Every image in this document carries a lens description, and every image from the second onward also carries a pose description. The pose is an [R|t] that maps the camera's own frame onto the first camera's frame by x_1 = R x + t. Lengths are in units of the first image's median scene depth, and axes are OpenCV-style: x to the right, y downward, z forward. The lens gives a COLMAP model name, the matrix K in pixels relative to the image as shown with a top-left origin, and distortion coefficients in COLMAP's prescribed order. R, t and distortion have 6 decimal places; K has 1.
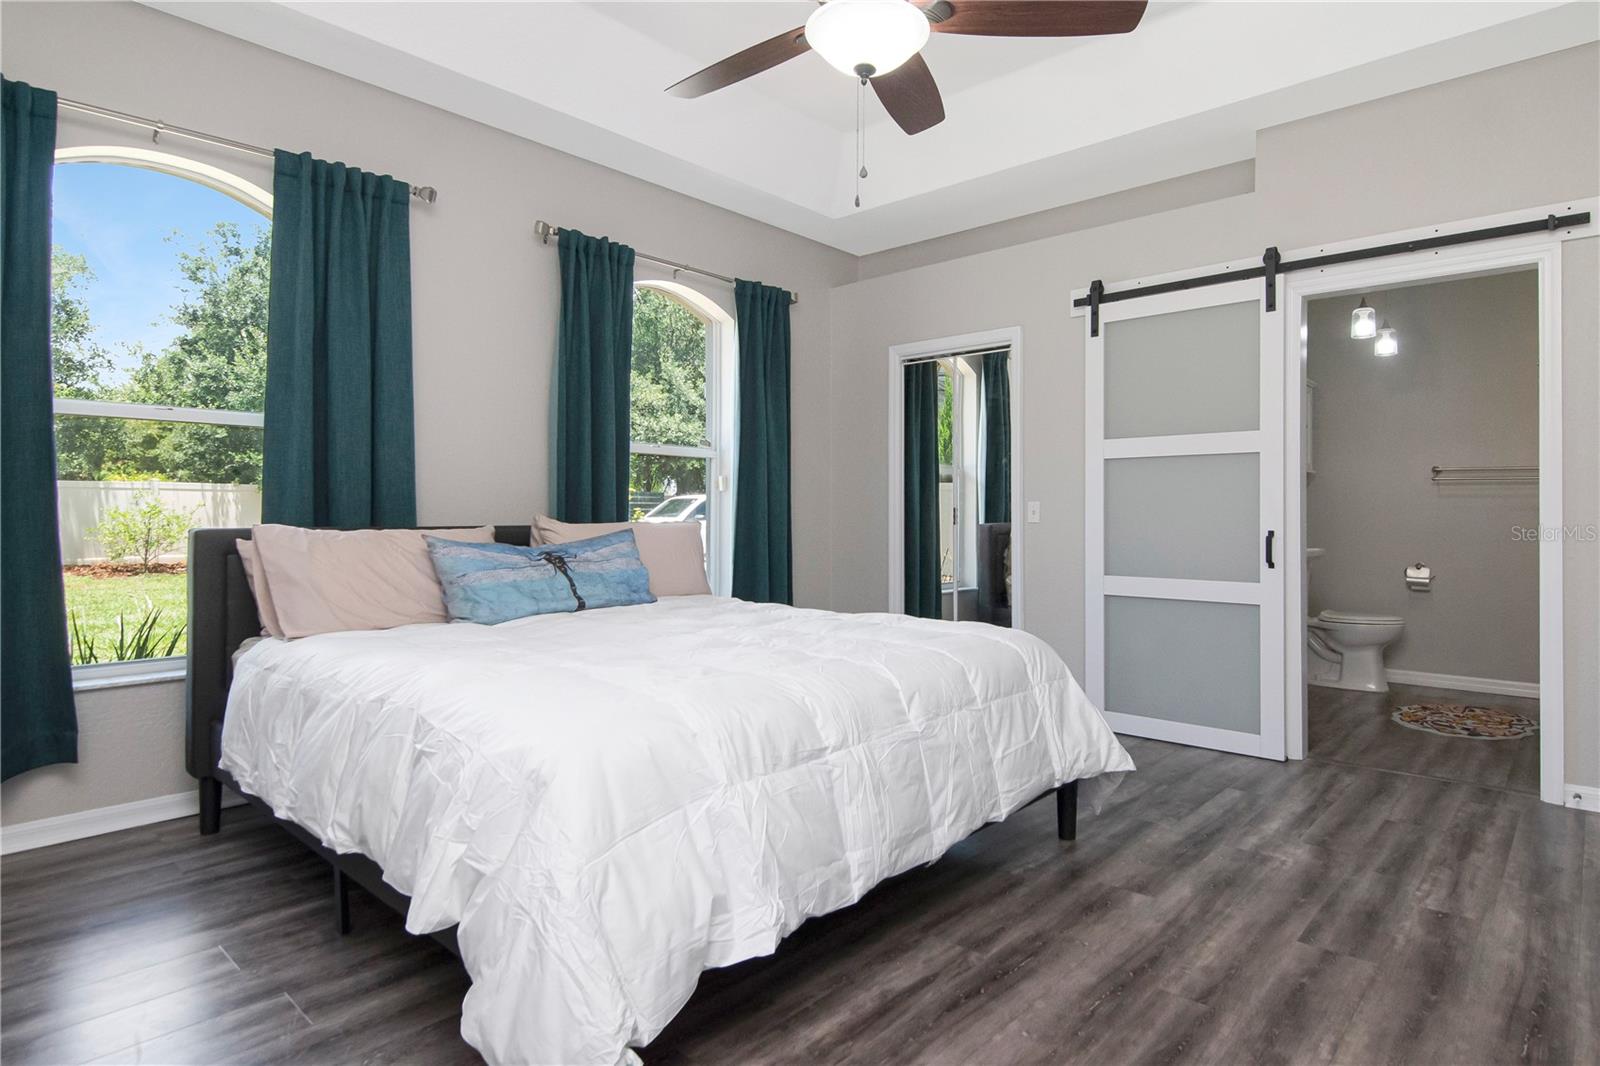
lens RADIAL K [[872.4, 0, 833.6], [0, 872.4, 505.0], [0, 0, 1]] dist [-0.000858, -0.000684]
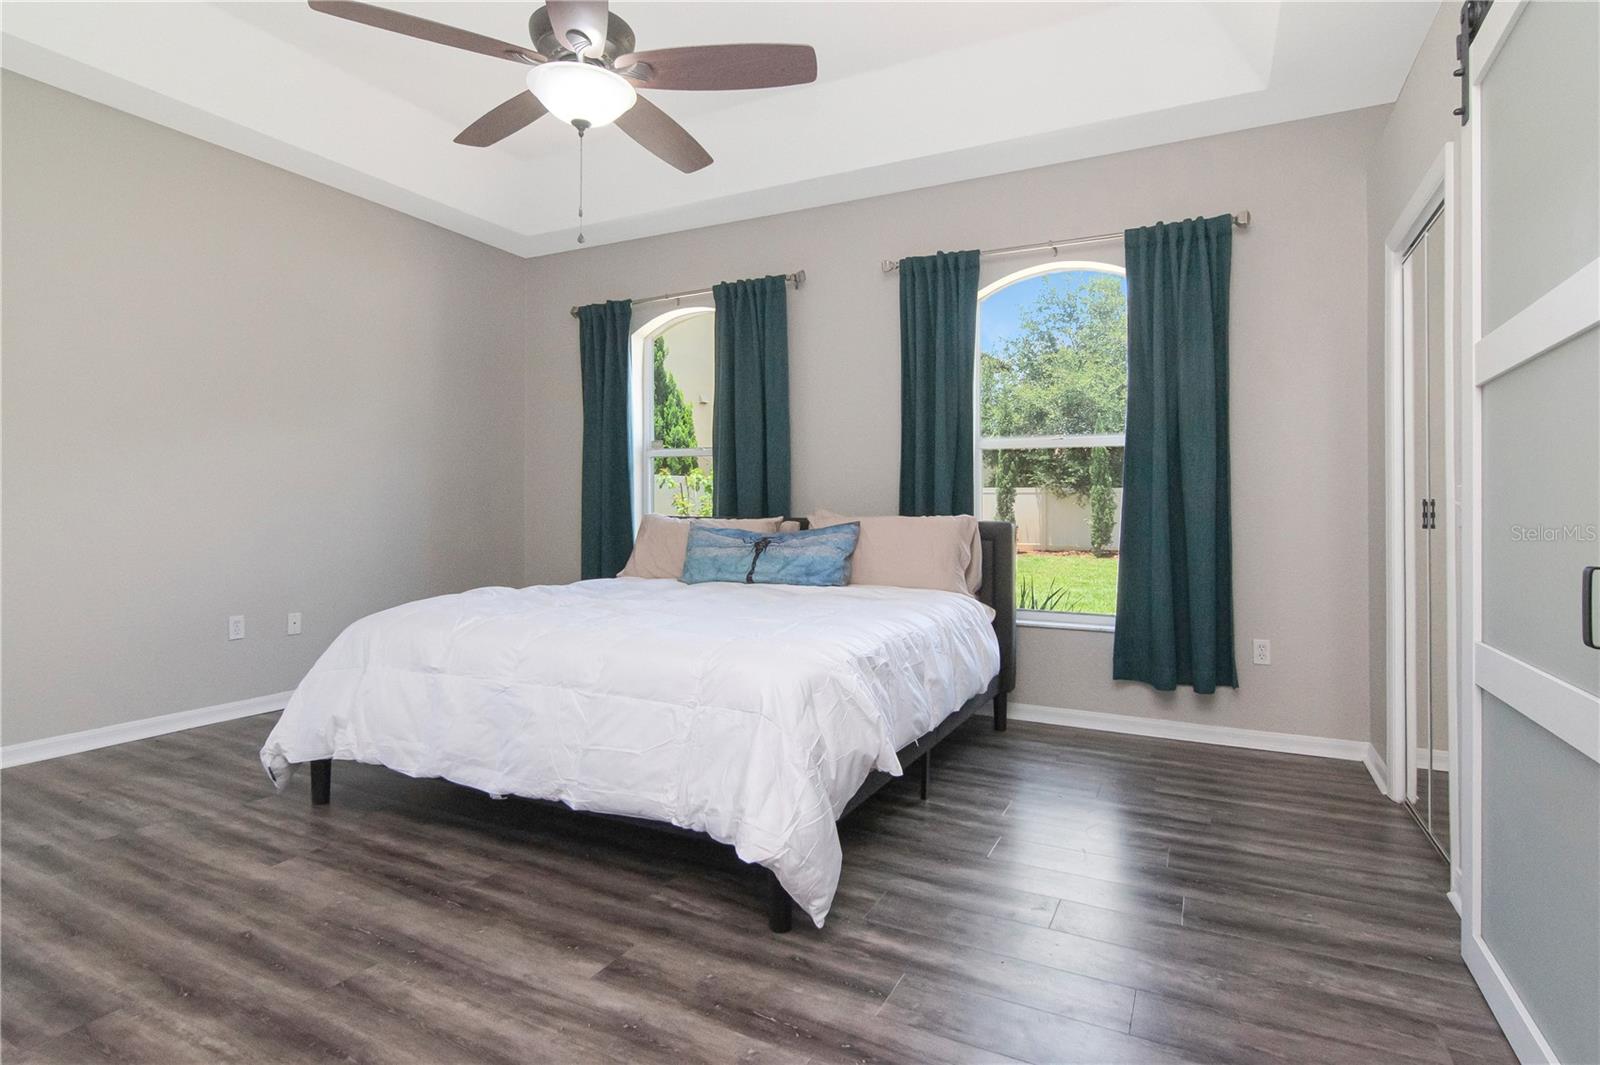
lens RADIAL K [[810.9, 0, 817.1], [0, 810.9, 518.7], [0, 0, 1]] dist [0.000245, -0.000760]
pose [[0.255370, 0.018266, -0.966671, 1.228491], [0.008029, 0.999747, 0.021012, 0.001258], [0.966810, -0.013127, 0.255158, 1.080352]]
